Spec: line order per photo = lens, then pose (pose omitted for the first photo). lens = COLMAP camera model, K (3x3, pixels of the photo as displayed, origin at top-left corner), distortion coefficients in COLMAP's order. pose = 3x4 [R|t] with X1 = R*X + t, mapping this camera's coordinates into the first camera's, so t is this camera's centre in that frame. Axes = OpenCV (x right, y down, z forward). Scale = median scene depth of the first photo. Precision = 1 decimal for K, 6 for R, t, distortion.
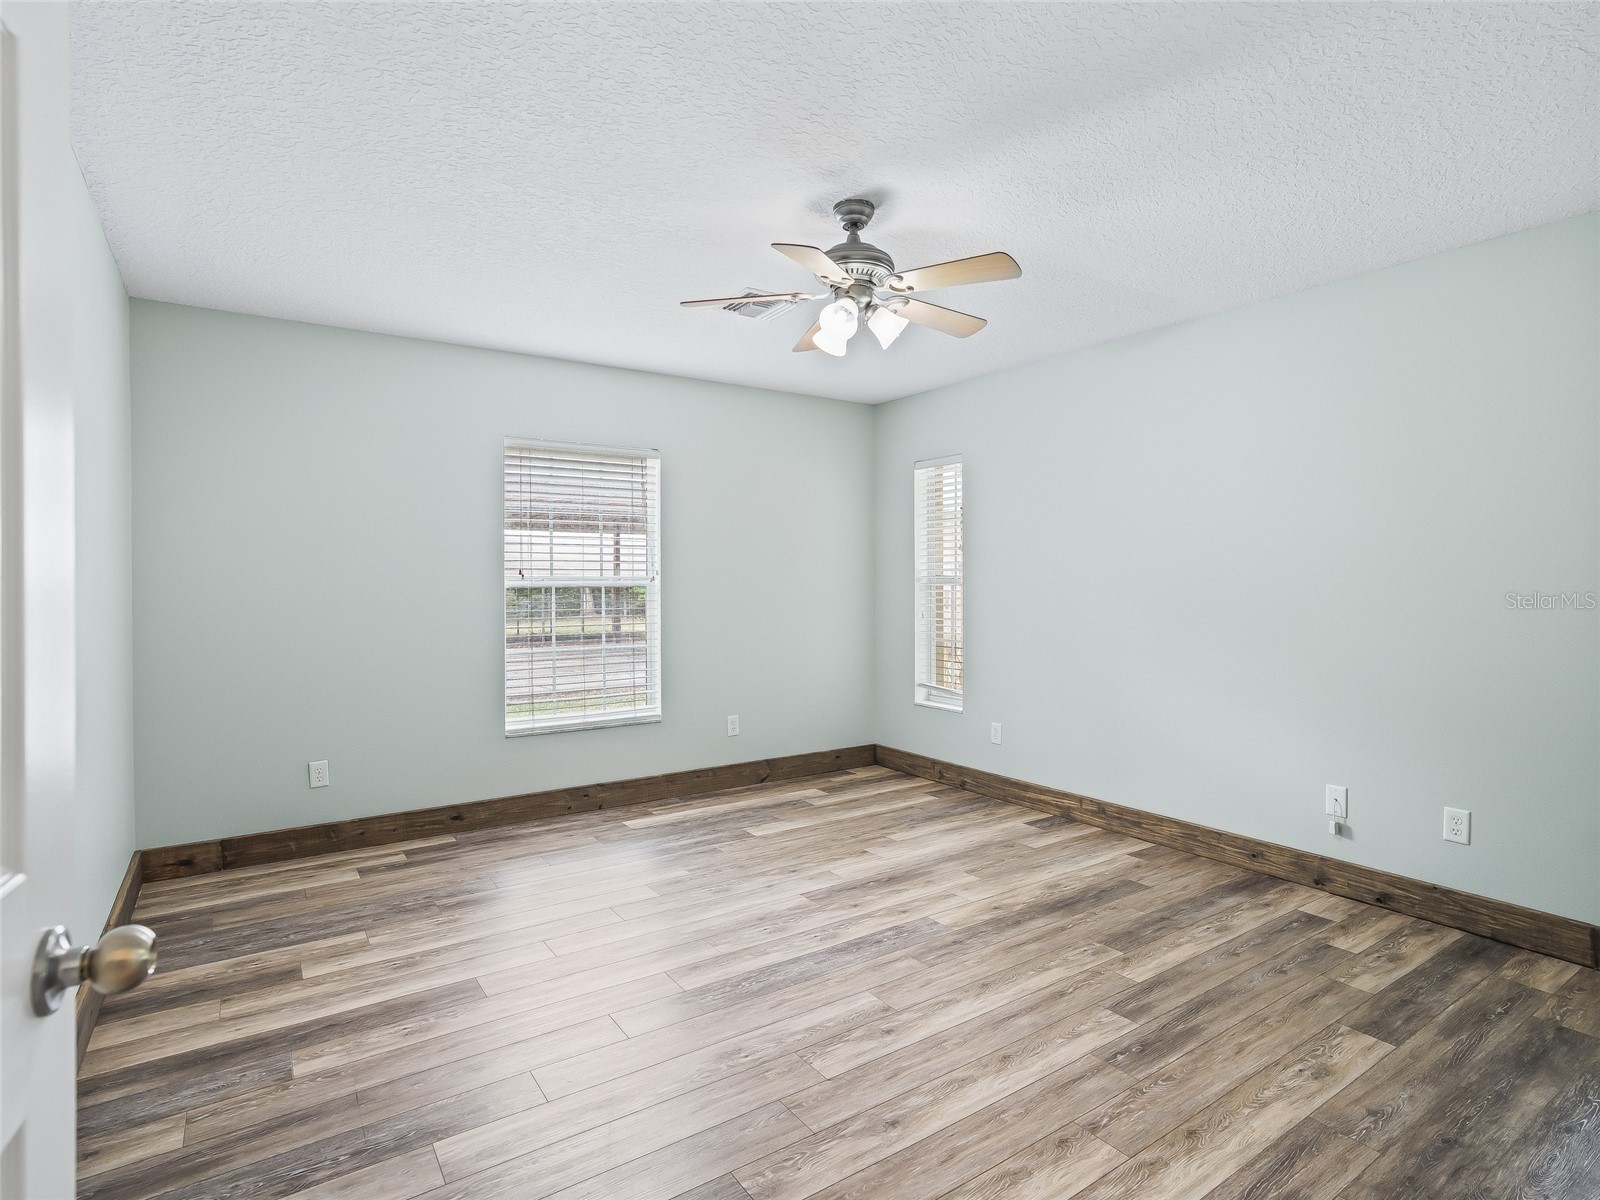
lens RADIAL K [[823.8, 0, 798.5], [0, 823.8, 592.1], [0, 0, 1]] dist [-0.018589, 0.013511]
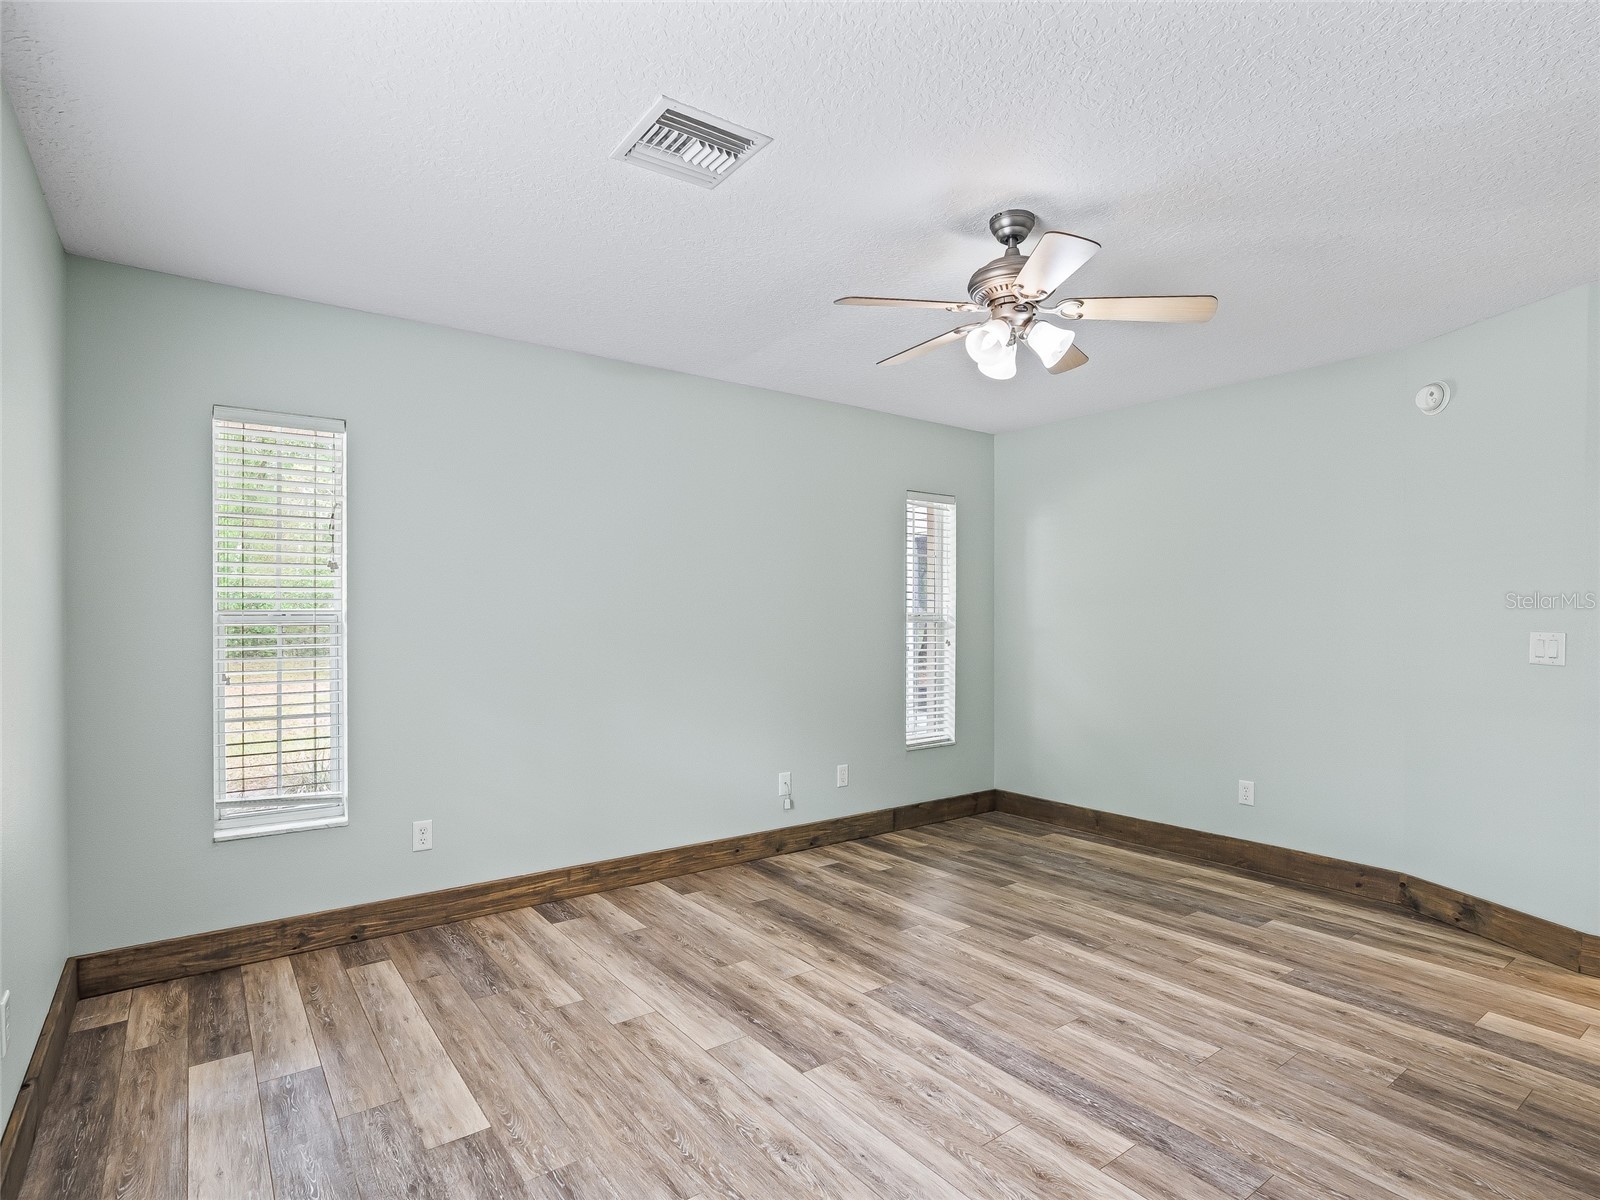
lens RADIAL K [[823.8, 0, 798.9], [0, 823.8, 610.3], [0, 0, 1]] dist [-0.018589, 0.013511]
pose [[-0.039625, 0.009026, 0.999174, -0.682090], [0.007965, 0.999930, -0.008717, -0.018408], [-0.999183, 0.007613, -0.039694, 1.002579]]
